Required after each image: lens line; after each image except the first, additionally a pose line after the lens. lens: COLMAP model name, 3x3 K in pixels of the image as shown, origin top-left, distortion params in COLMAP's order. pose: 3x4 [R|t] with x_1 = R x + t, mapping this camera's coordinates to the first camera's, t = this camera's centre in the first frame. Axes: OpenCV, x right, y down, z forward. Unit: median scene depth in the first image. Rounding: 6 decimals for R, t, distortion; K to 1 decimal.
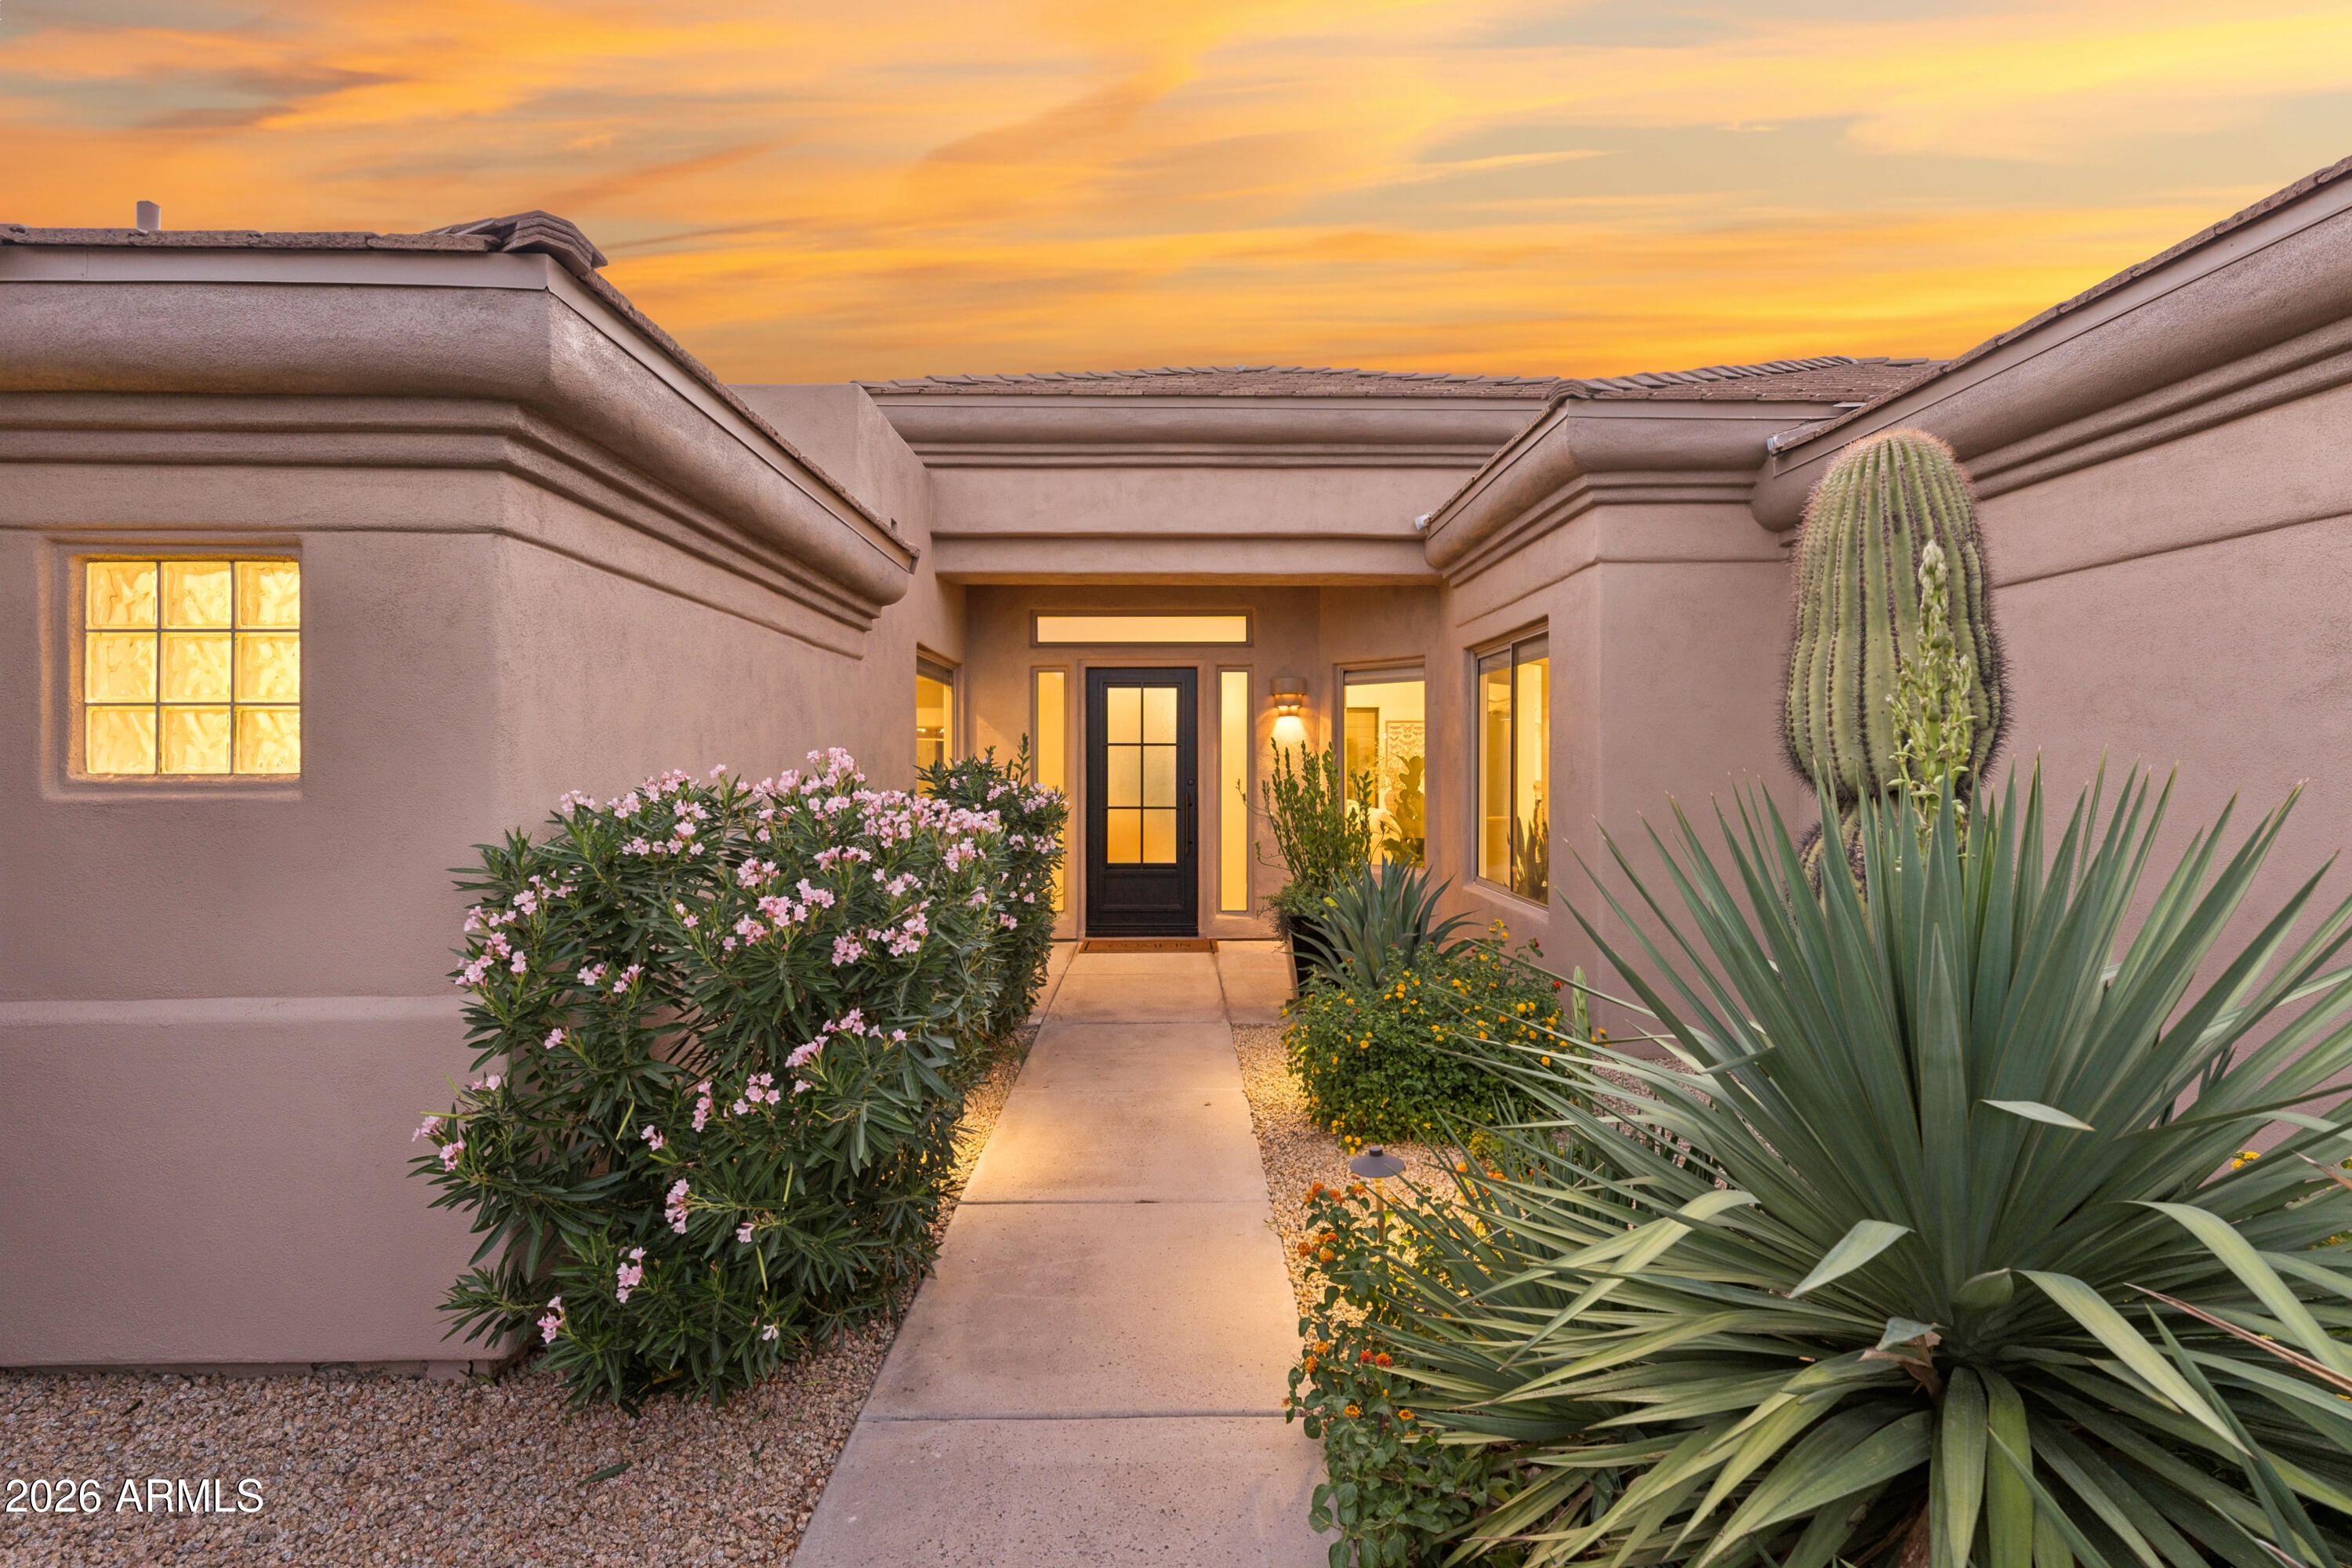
lens RADIAL K [[1064.7, 0, 1178.8], [0, 1064.7, 768.2], [0, 0, 1]] dist [0.002091, 0.000008]
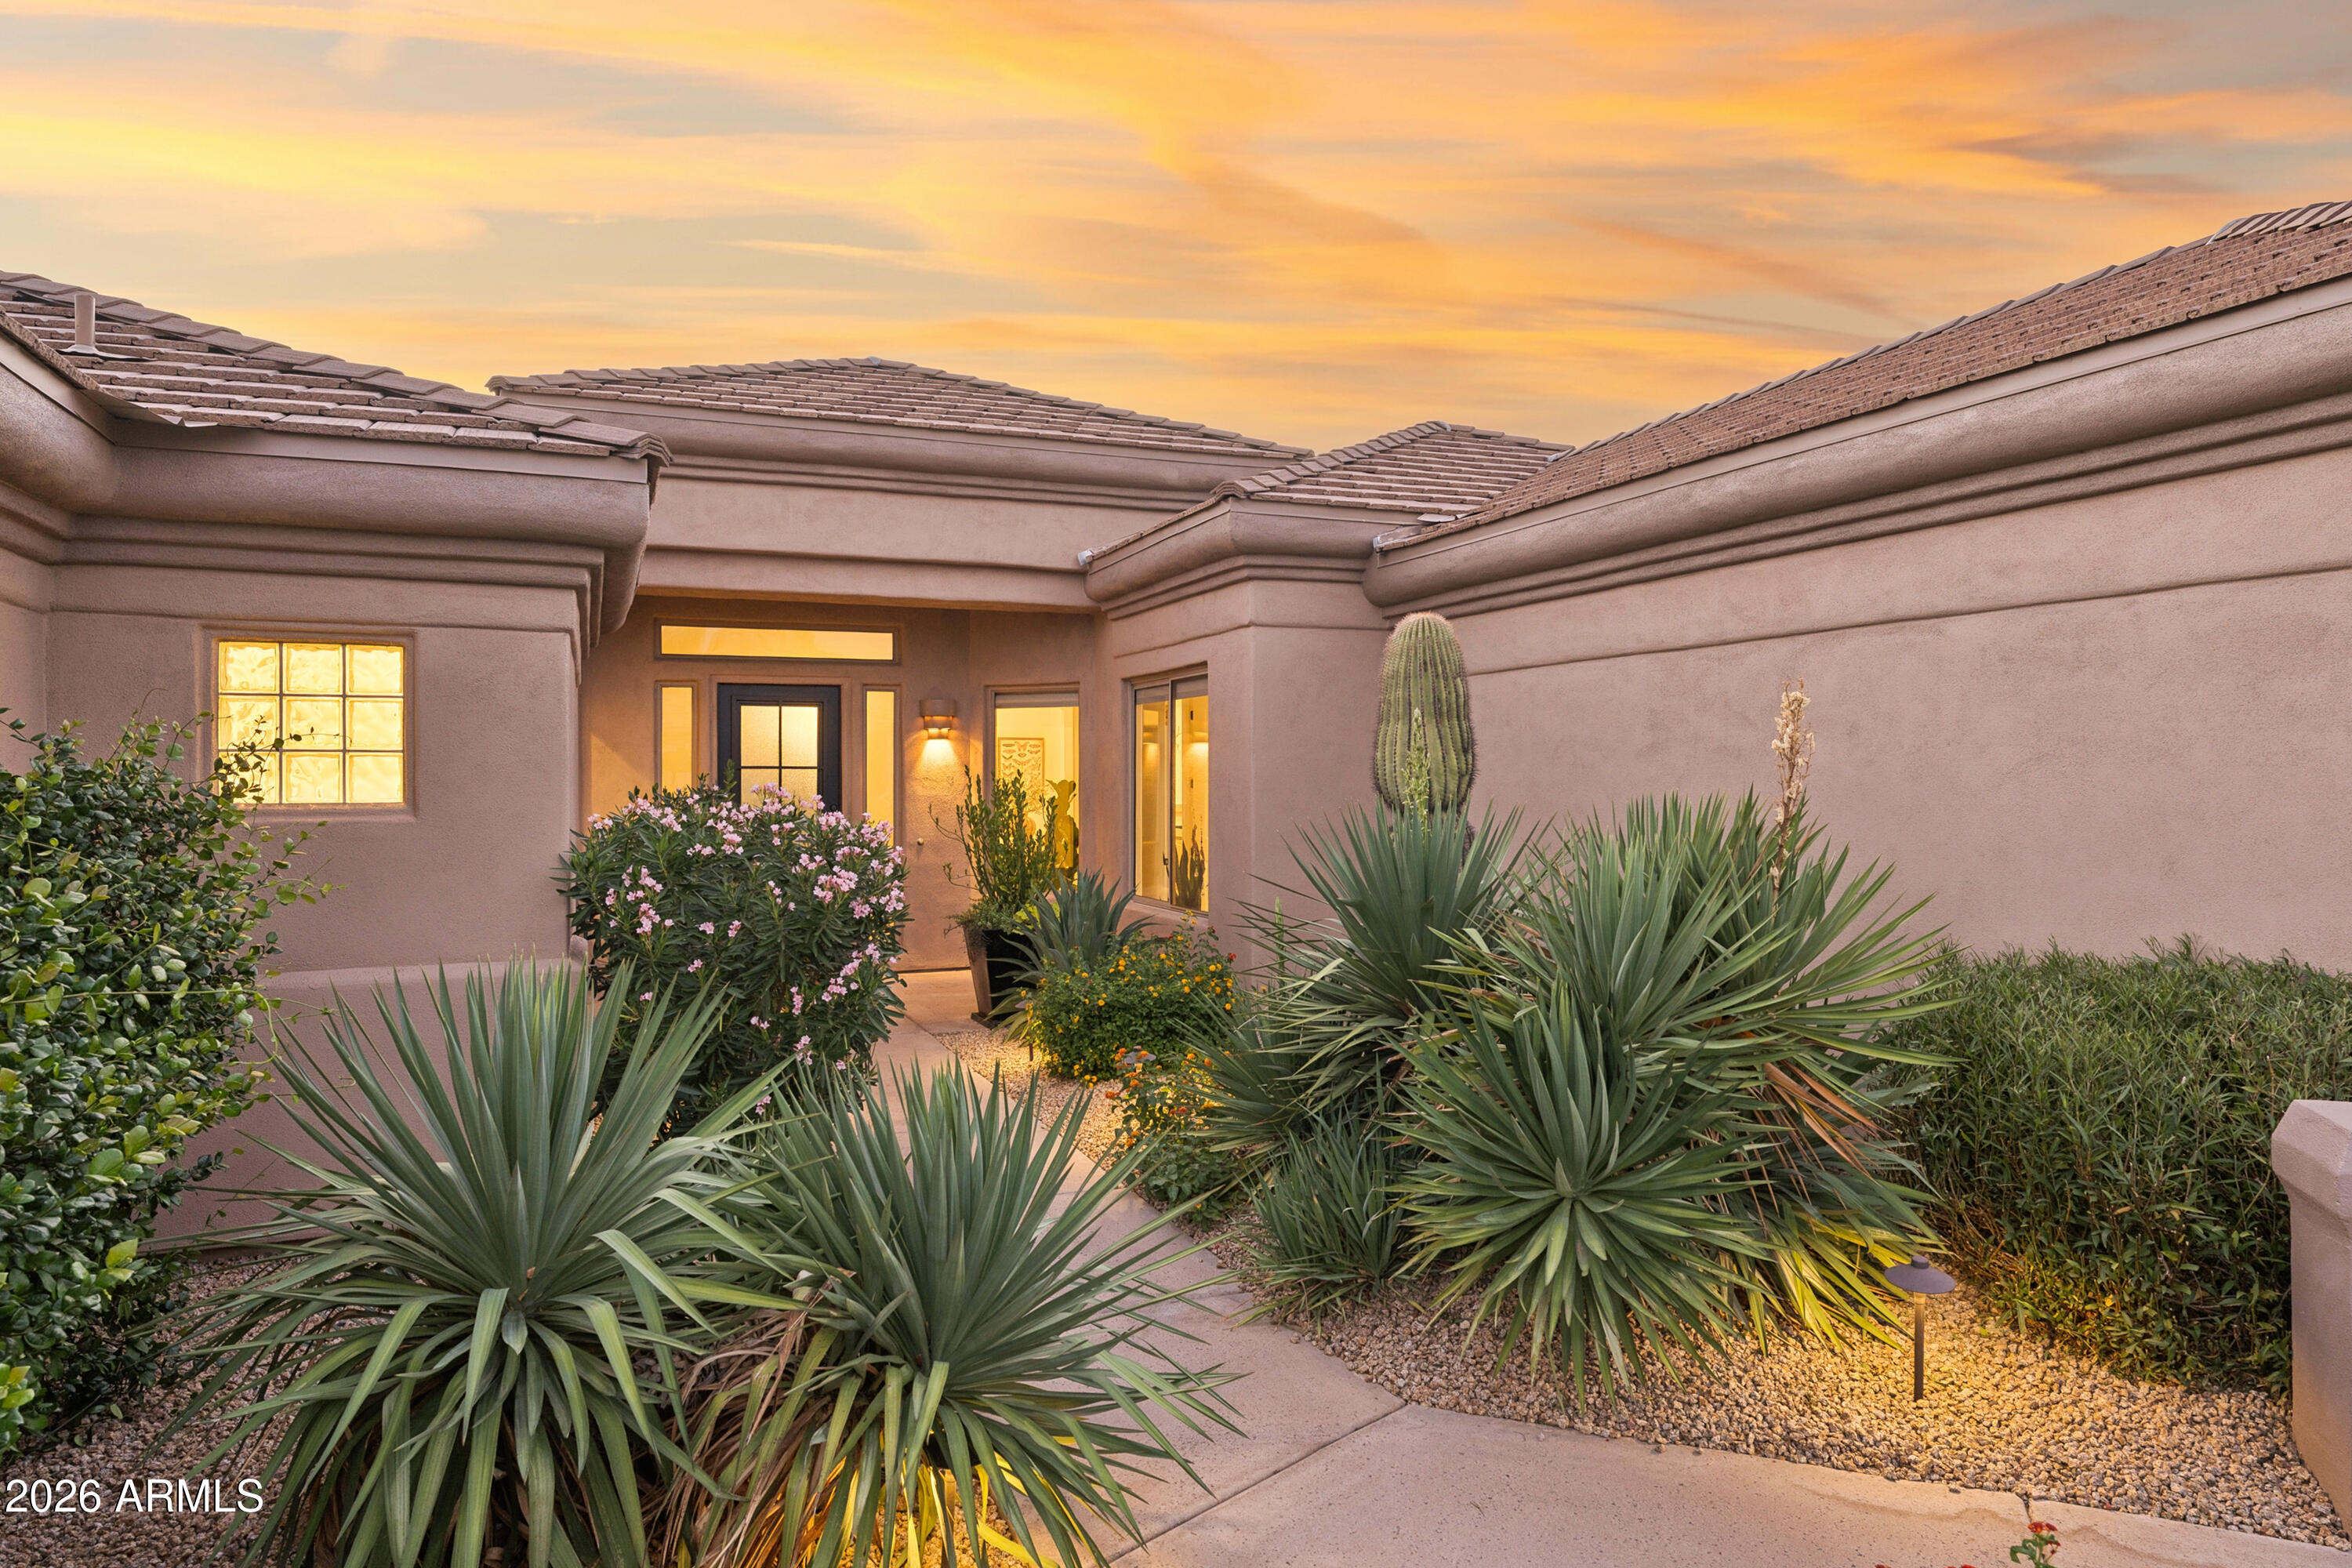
lens RADIAL K [[1494.6, 0, 1140.7], [0, 1494.6, 782.5], [0, 0, 1]] dist [0.038744, 0.000531]
pose [[0.943236, -0.000288, 0.332124, -0.209538], [0.001764, 0.999990, -0.004144, -0.003963], [-0.332119, 0.004495, 0.943227, -0.408417]]
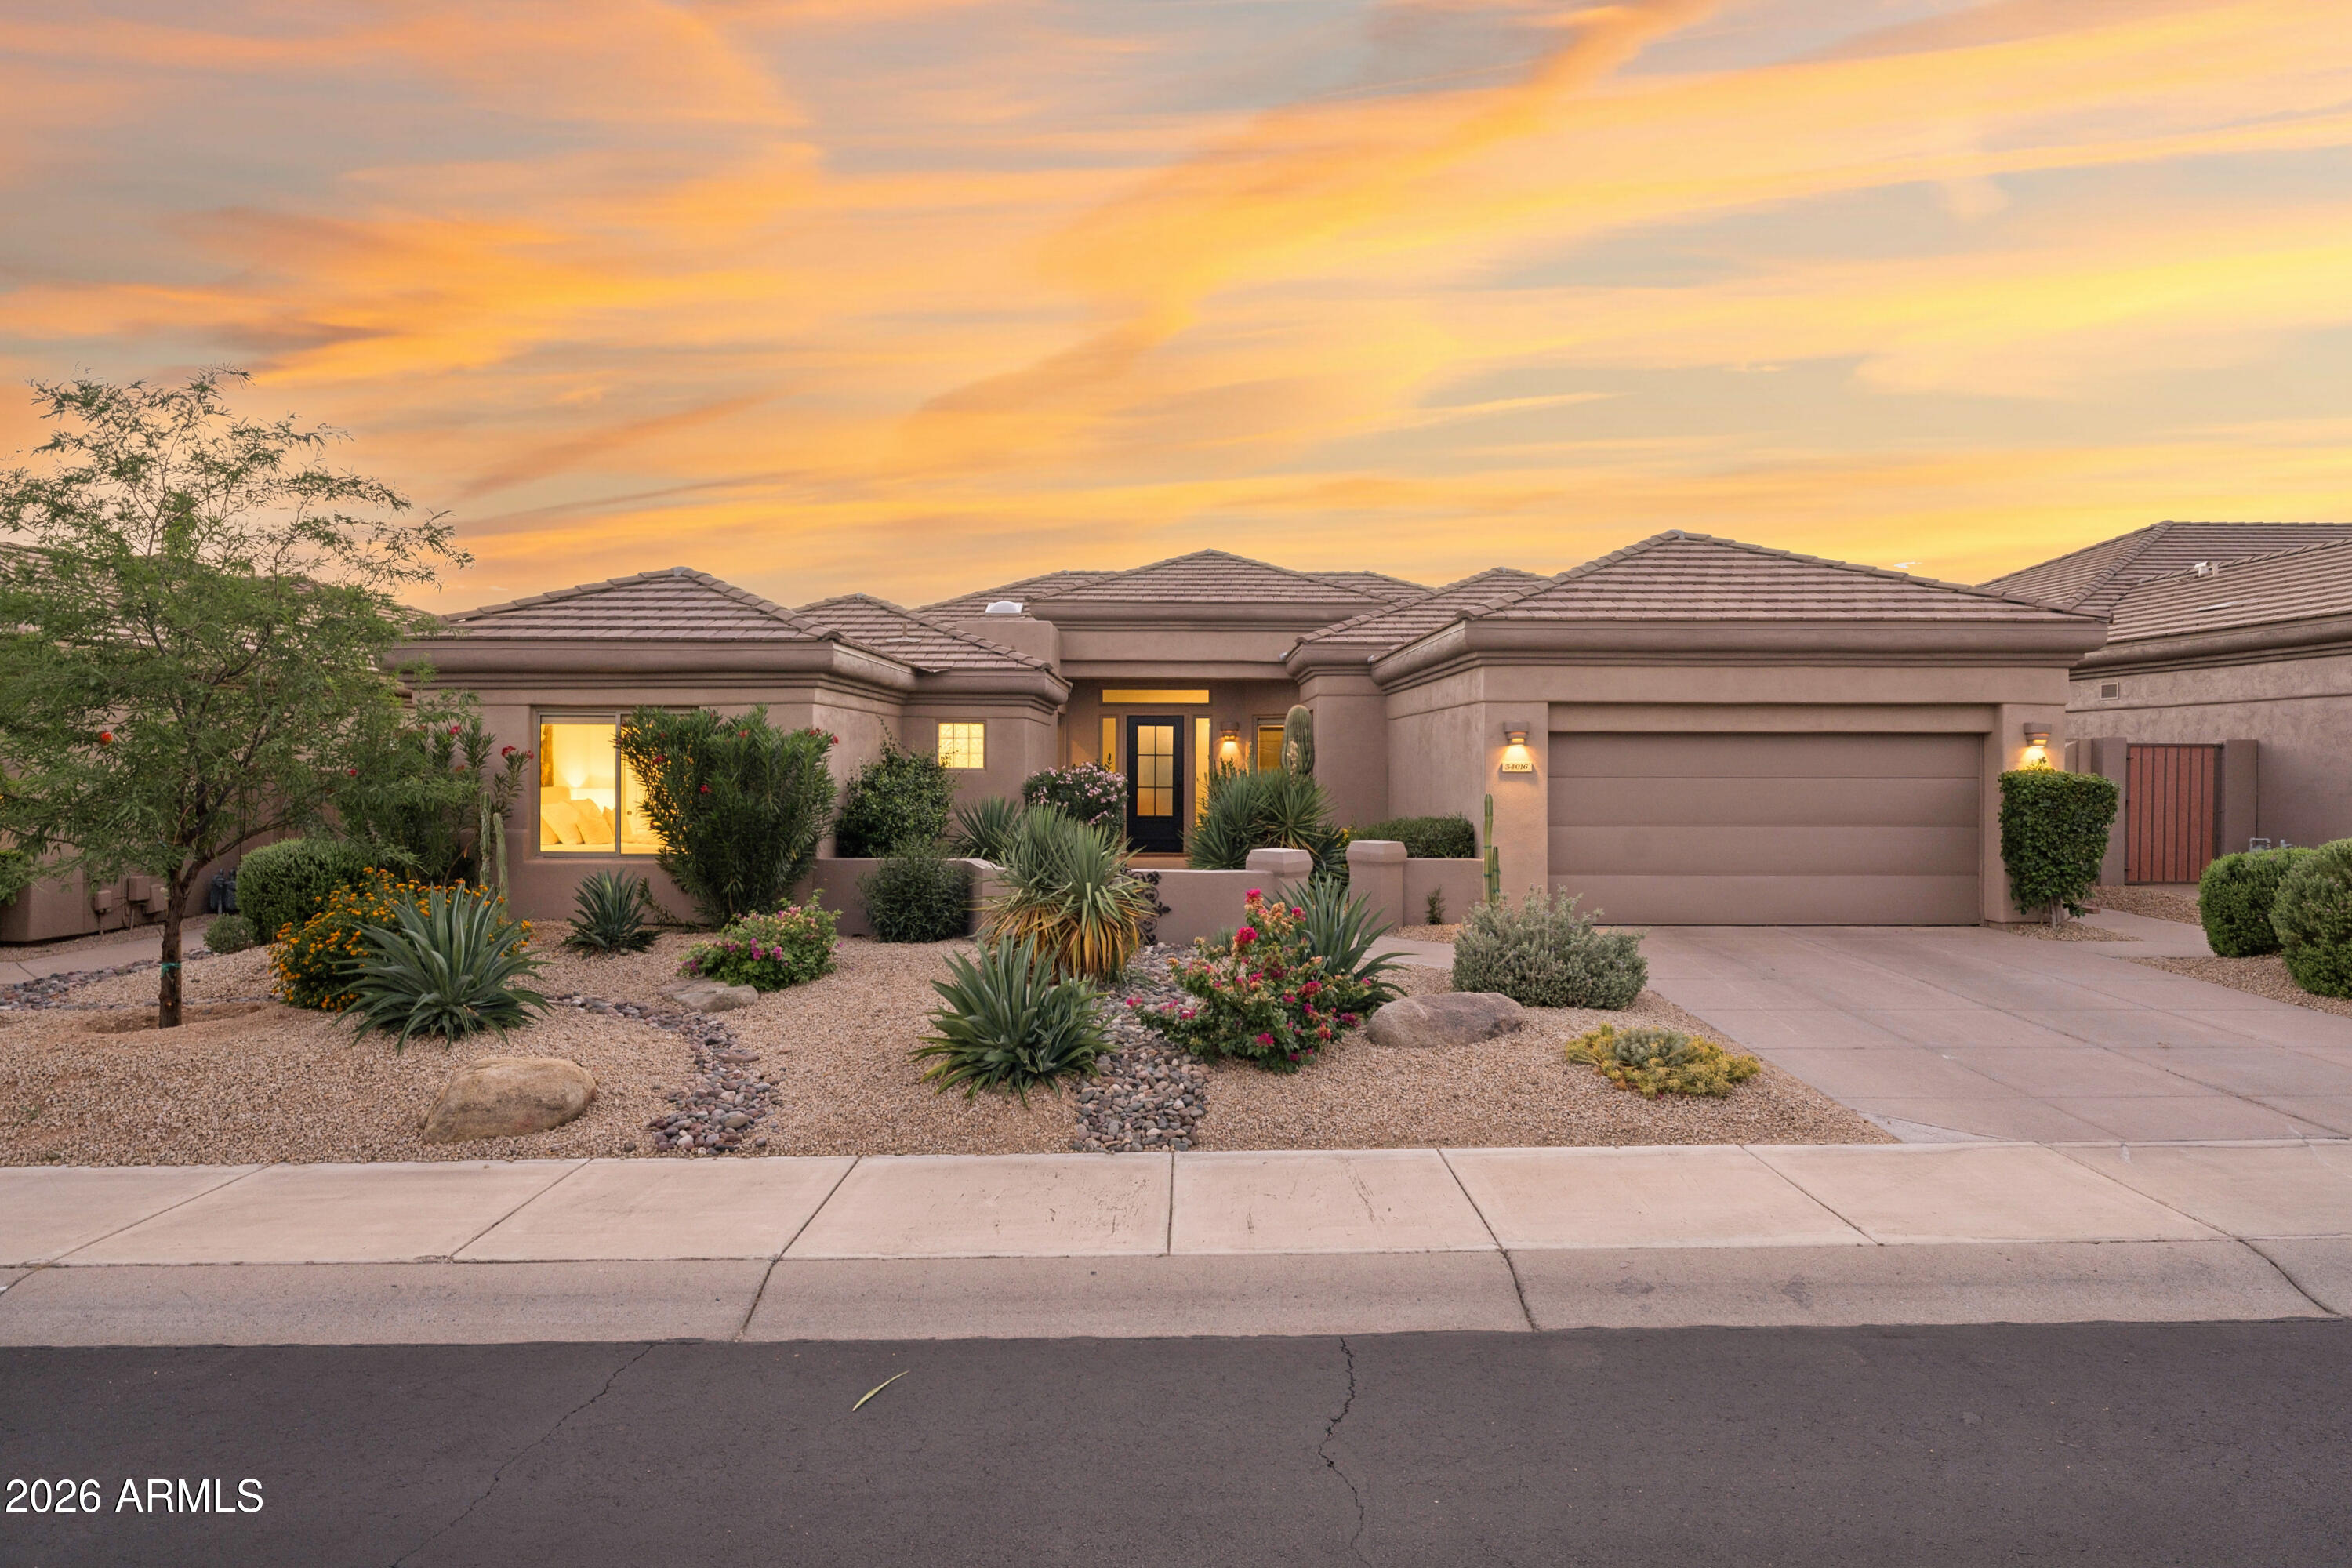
lens RADIAL K [[1424.0, 0, 1176.0], [0, 1424.0, 784.0], [0, 0, 1]] dist [-0.000379, -0.002345]
pose [[0.999845, 0.005415, -0.016732, 0.057904], [-0.005211, 0.999912, 0.012176, -0.001031], [0.016796, -0.012087, 0.999786, -1.978208]]
